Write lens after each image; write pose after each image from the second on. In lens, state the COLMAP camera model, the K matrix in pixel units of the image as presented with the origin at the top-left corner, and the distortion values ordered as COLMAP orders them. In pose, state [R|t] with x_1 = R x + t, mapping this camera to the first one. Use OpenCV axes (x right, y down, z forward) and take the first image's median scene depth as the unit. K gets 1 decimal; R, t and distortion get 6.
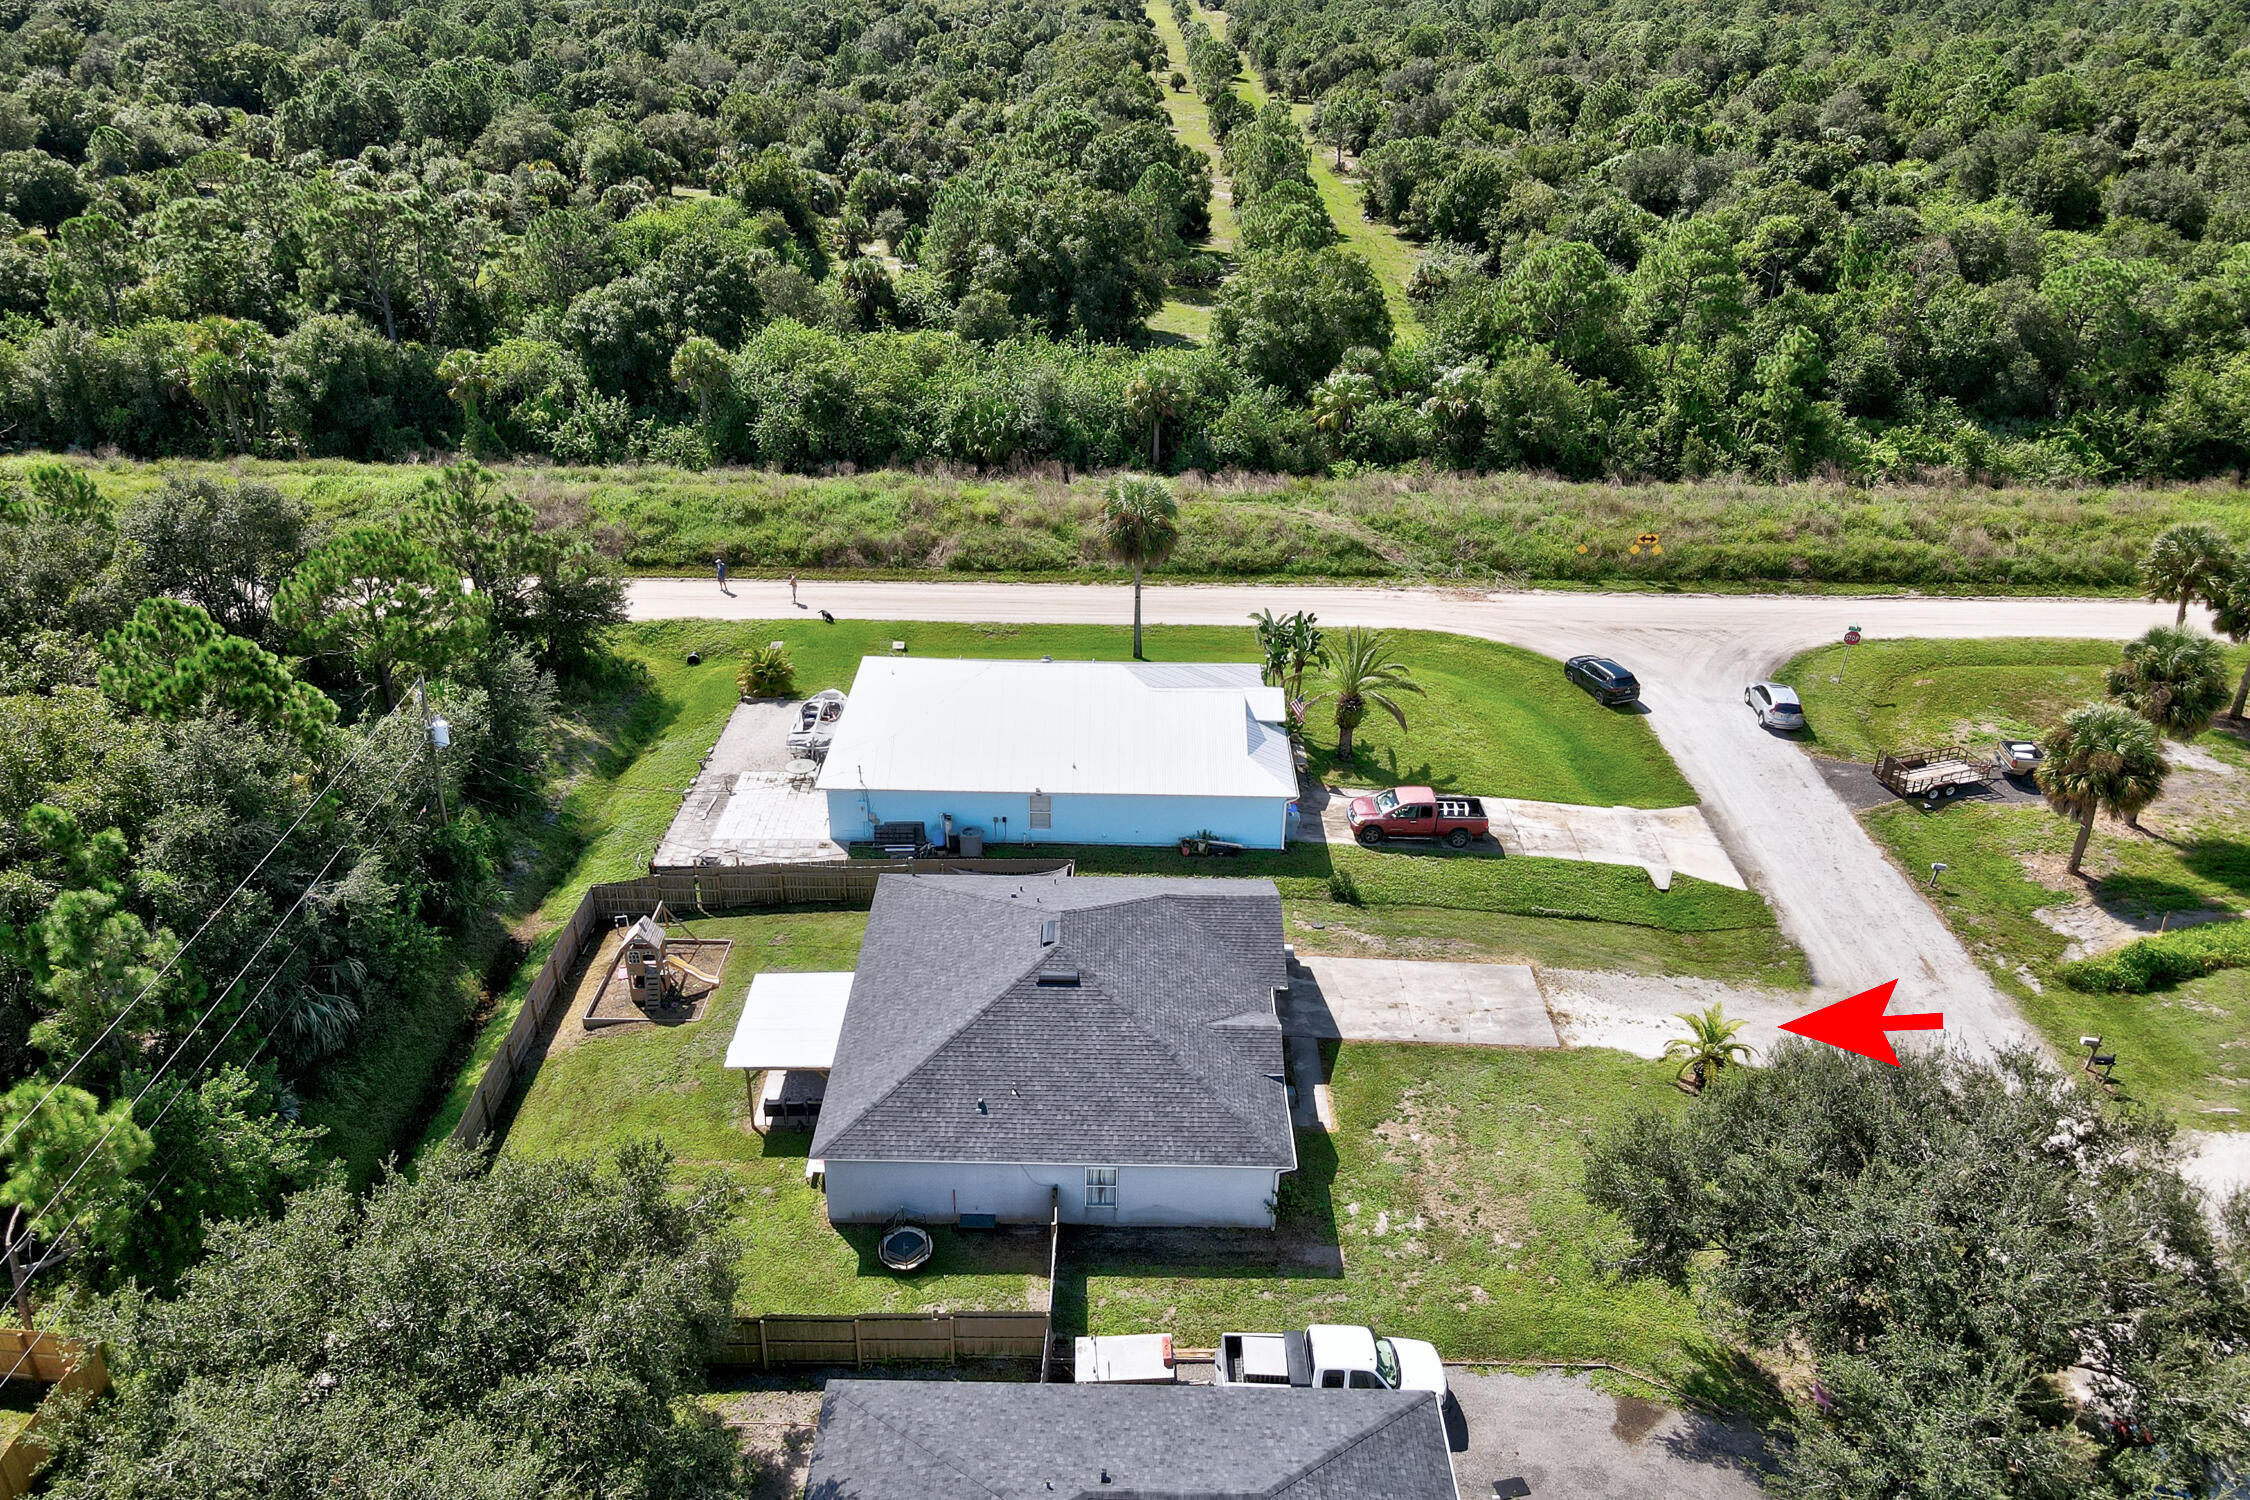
lens RADIAL K [[1661.6, 0, 1091.0], [0, 1661.6, 752.5], [0, 0, 1]] dist [-0.000249, 0.002491]
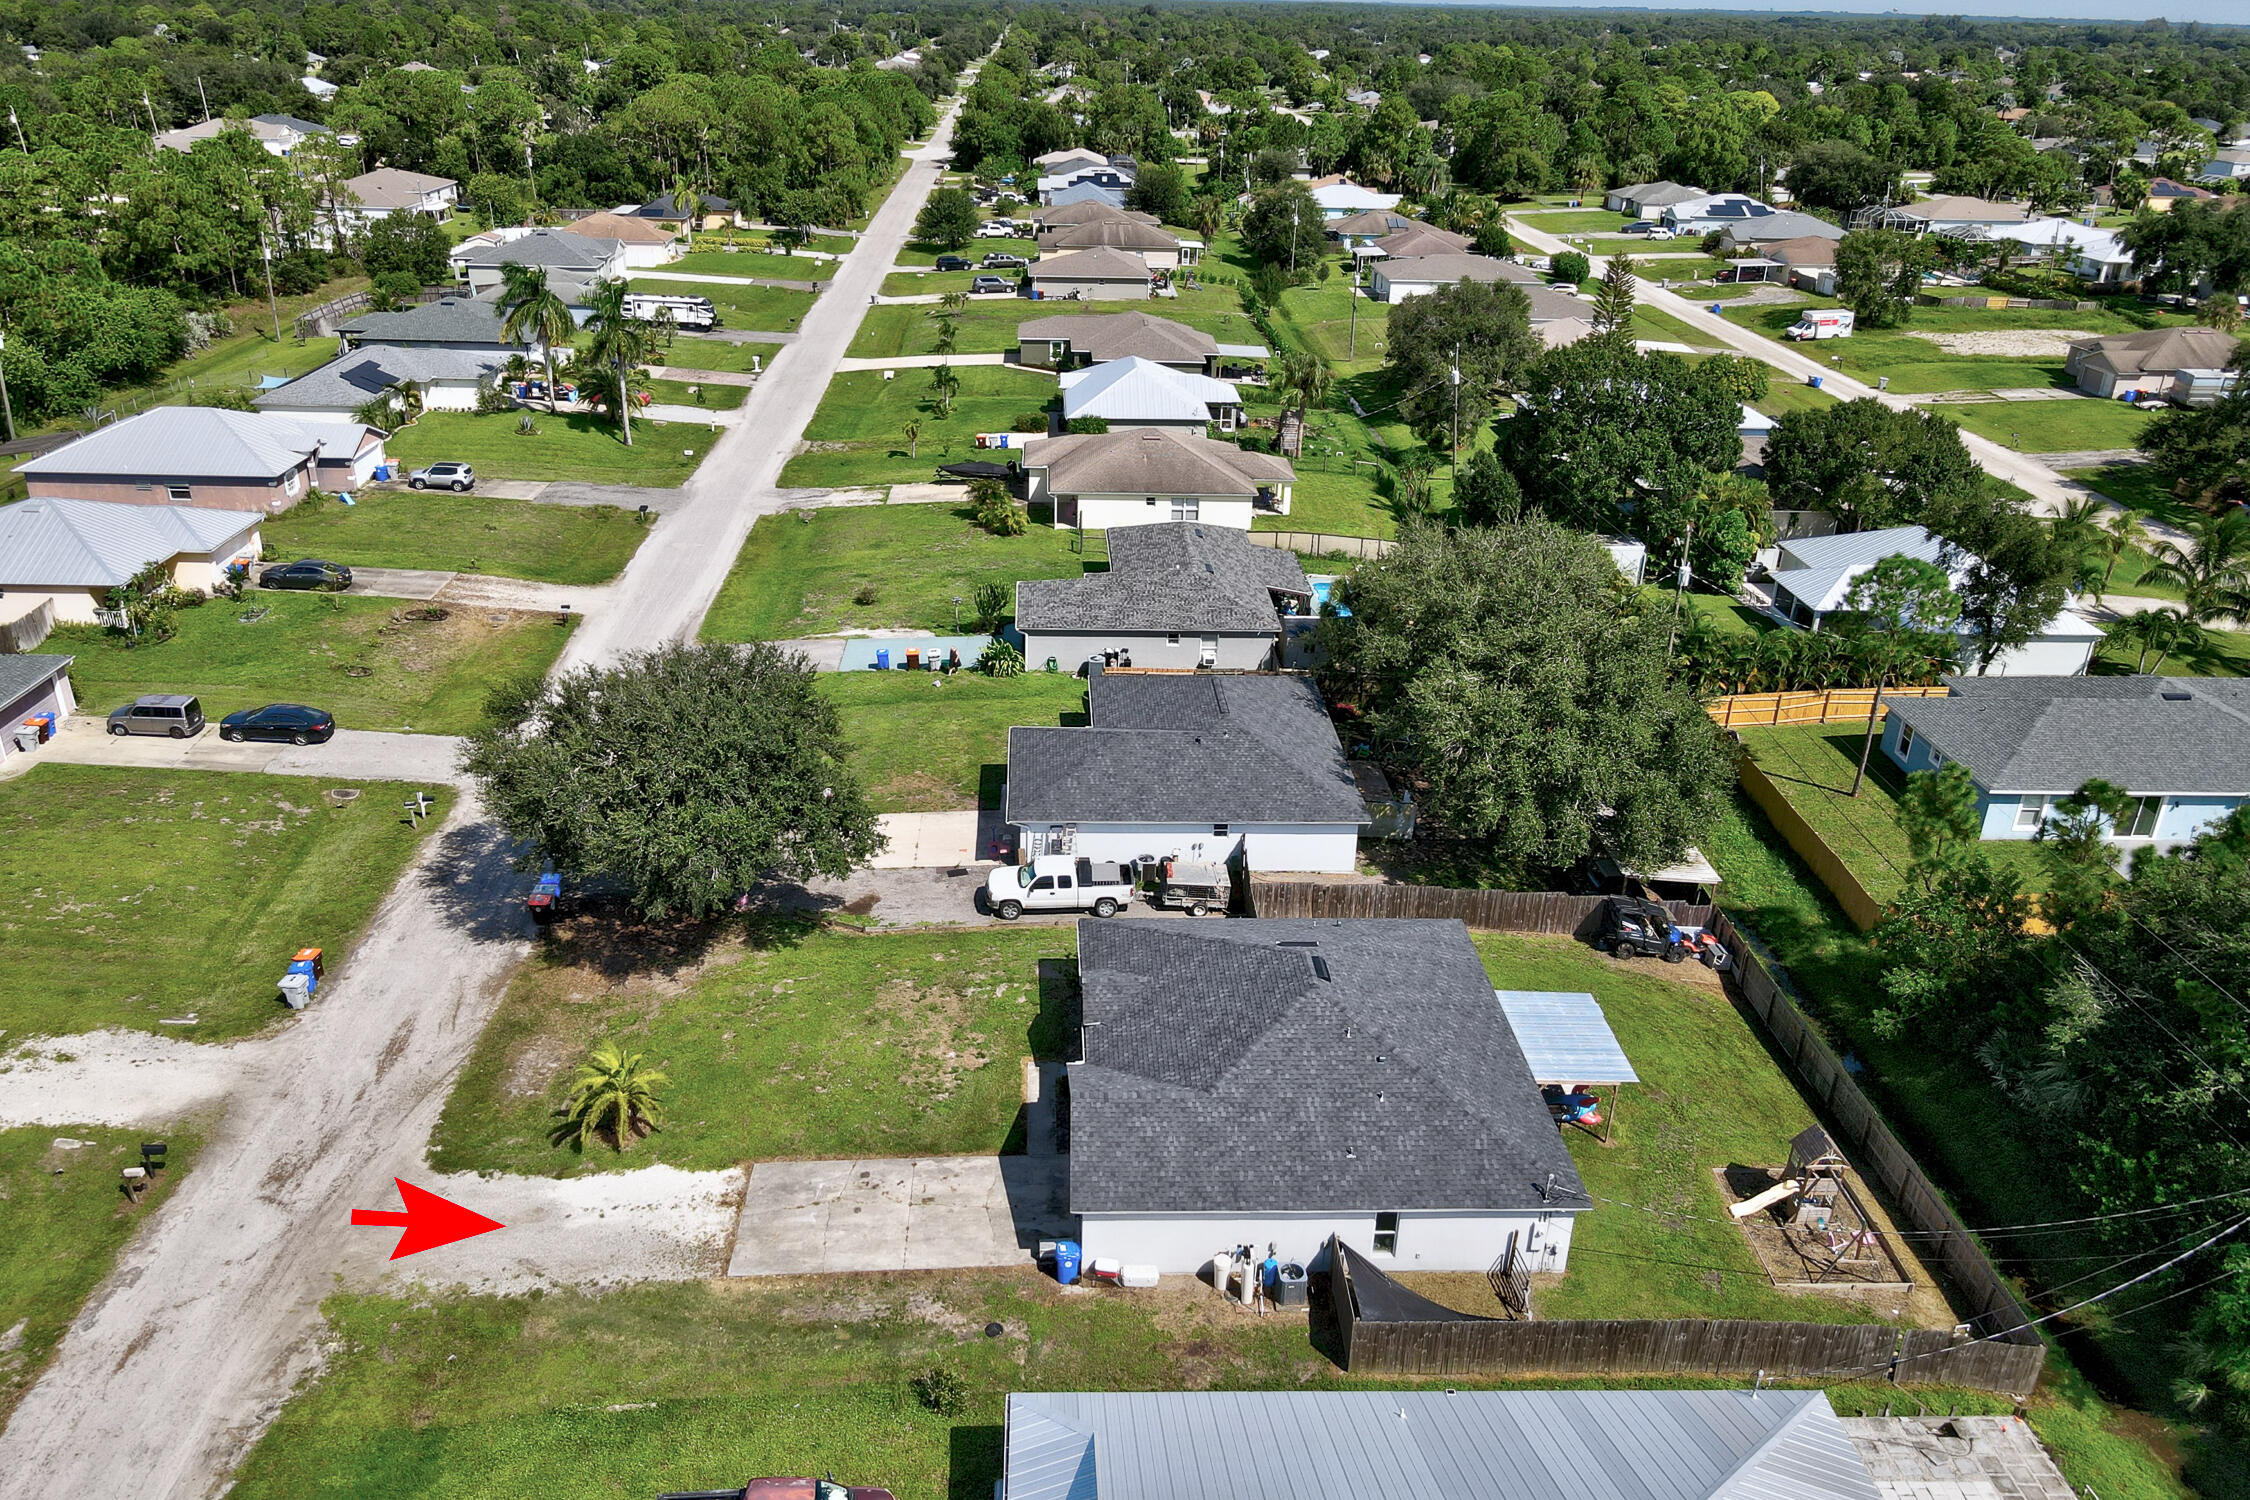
lens RADIAL K [[1679.2, 0, 1113.7], [0, 1679.2, 668.6], [0, 0, 1]] dist [-0.001898, 0.030013]
pose [[-0.997483, -0.011974, -0.069889, 0.108661], [-0.060617, 0.655366, 0.752875, -0.485581], [0.036787, 0.755217, -0.654442, 0.978598]]
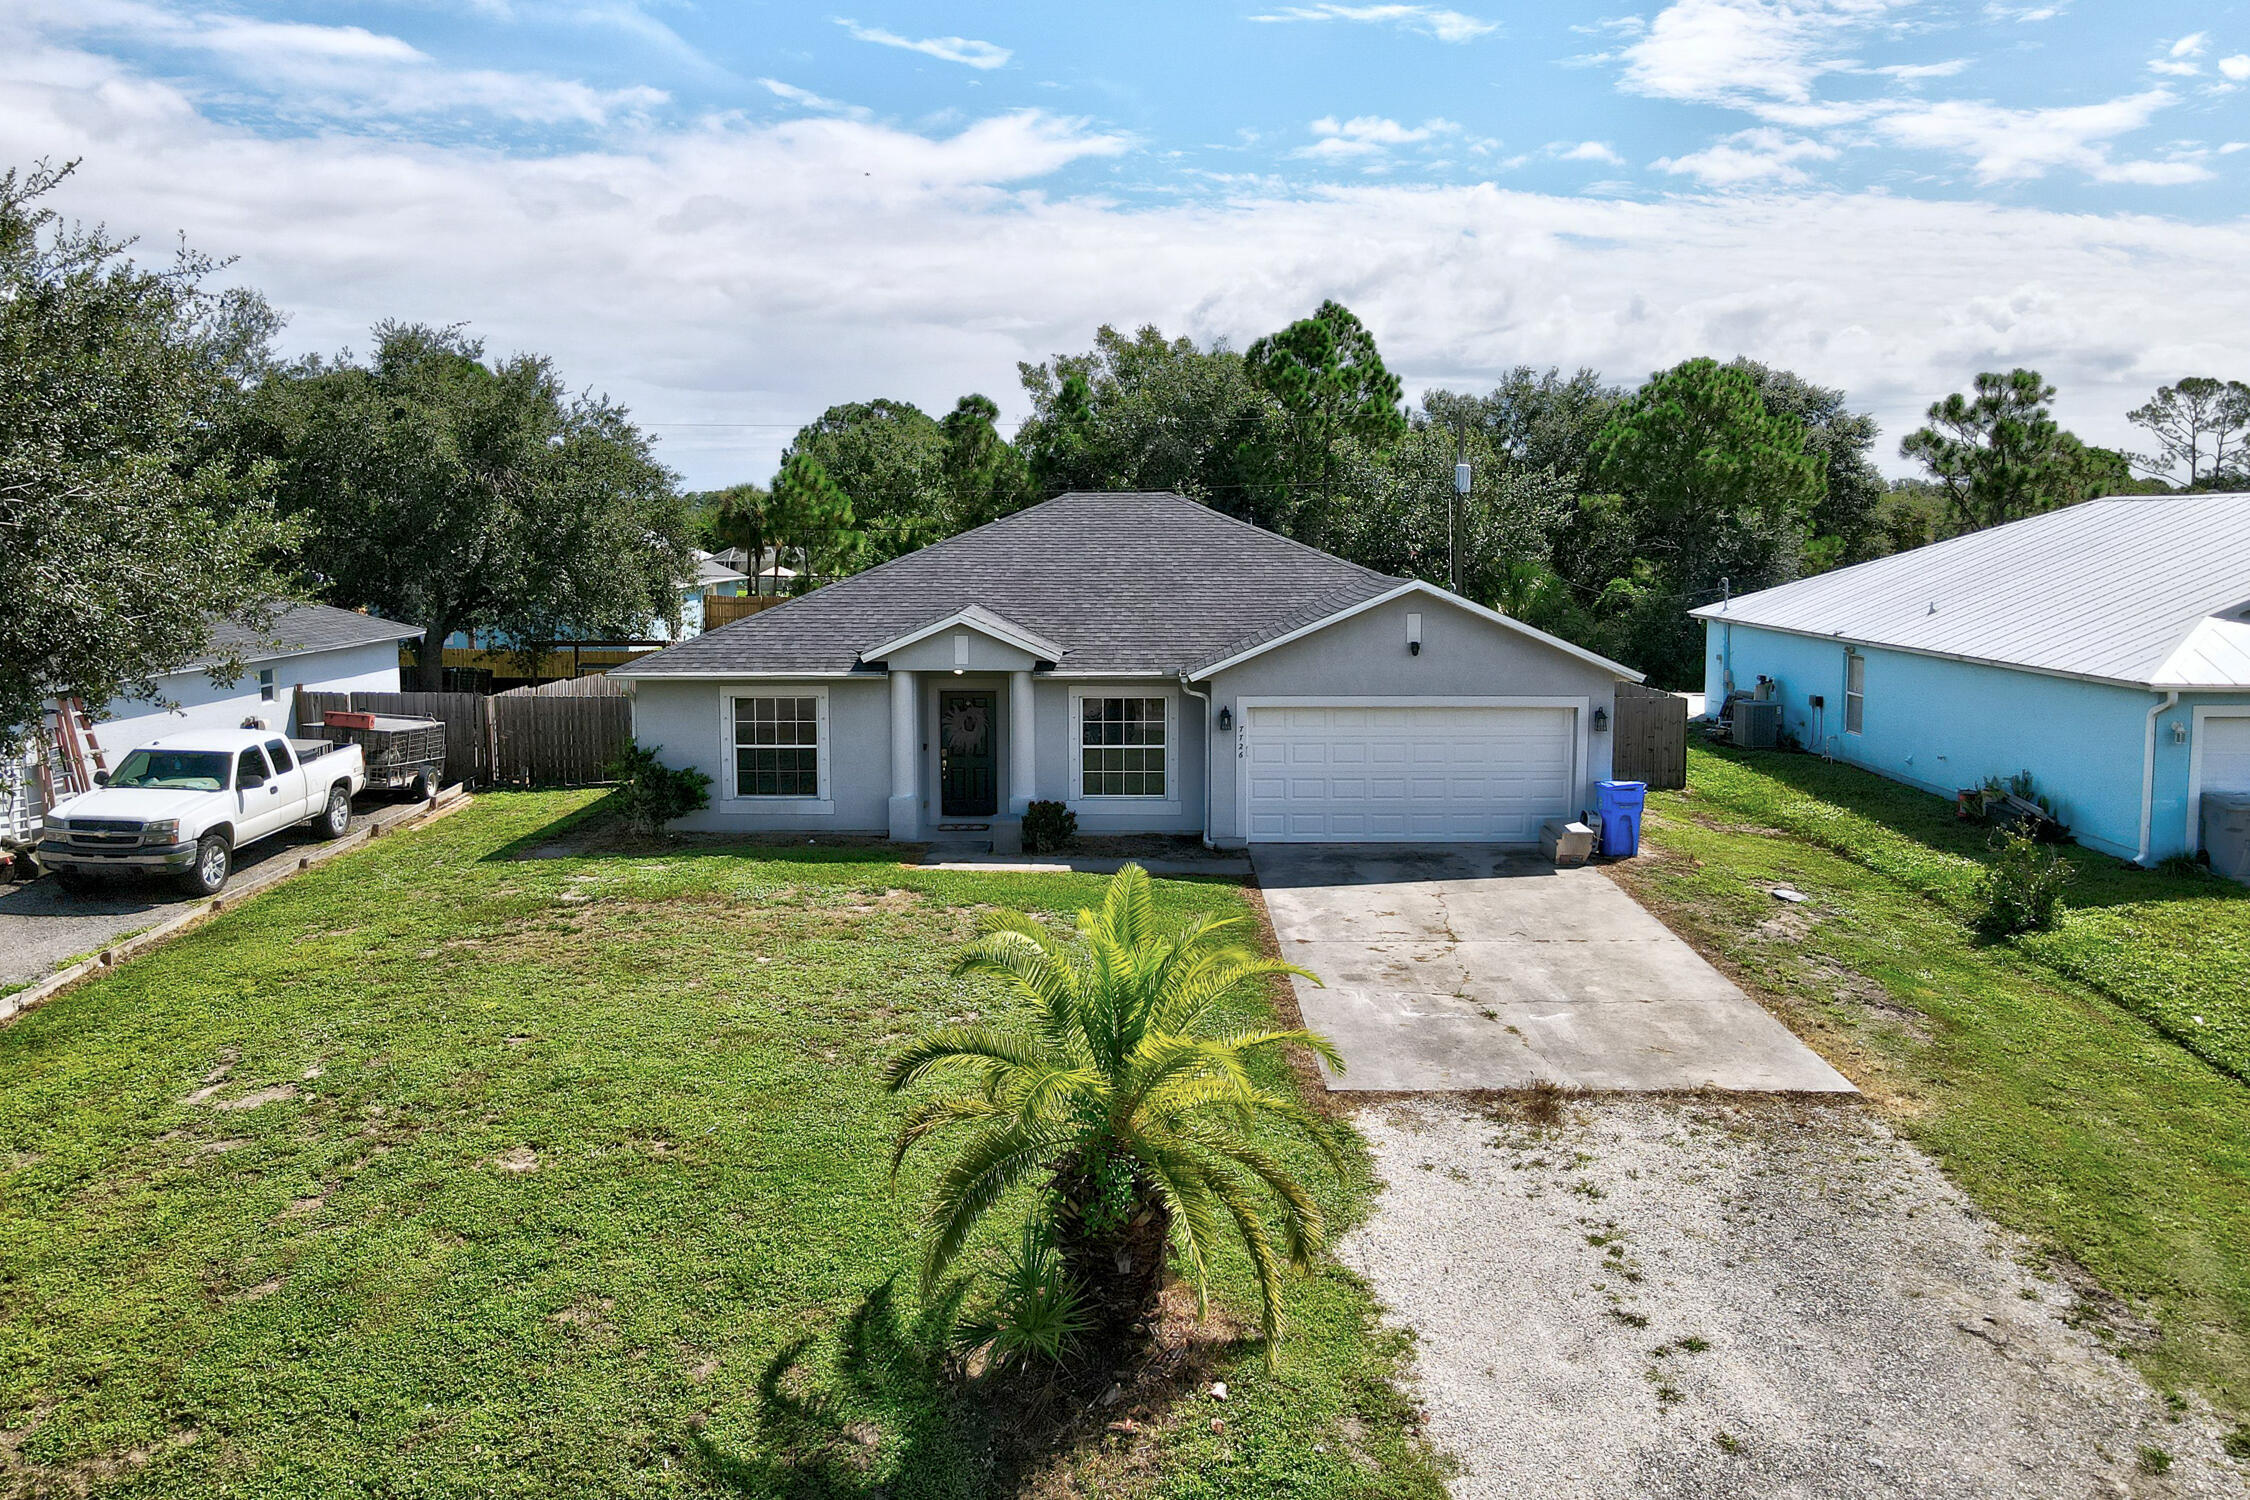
lens RADIAL K [[1679.2, 0, 1113.7], [0, 1679.2, 668.6], [0, 0, 1]] dist [-0.001898, 0.030013]
pose [[0.007336, 0.075272, -0.997136, 0.382603], [-0.452728, 0.889363, 0.063805, 0.080164], [0.891619, 0.450963, 0.040602, 0.648637]]
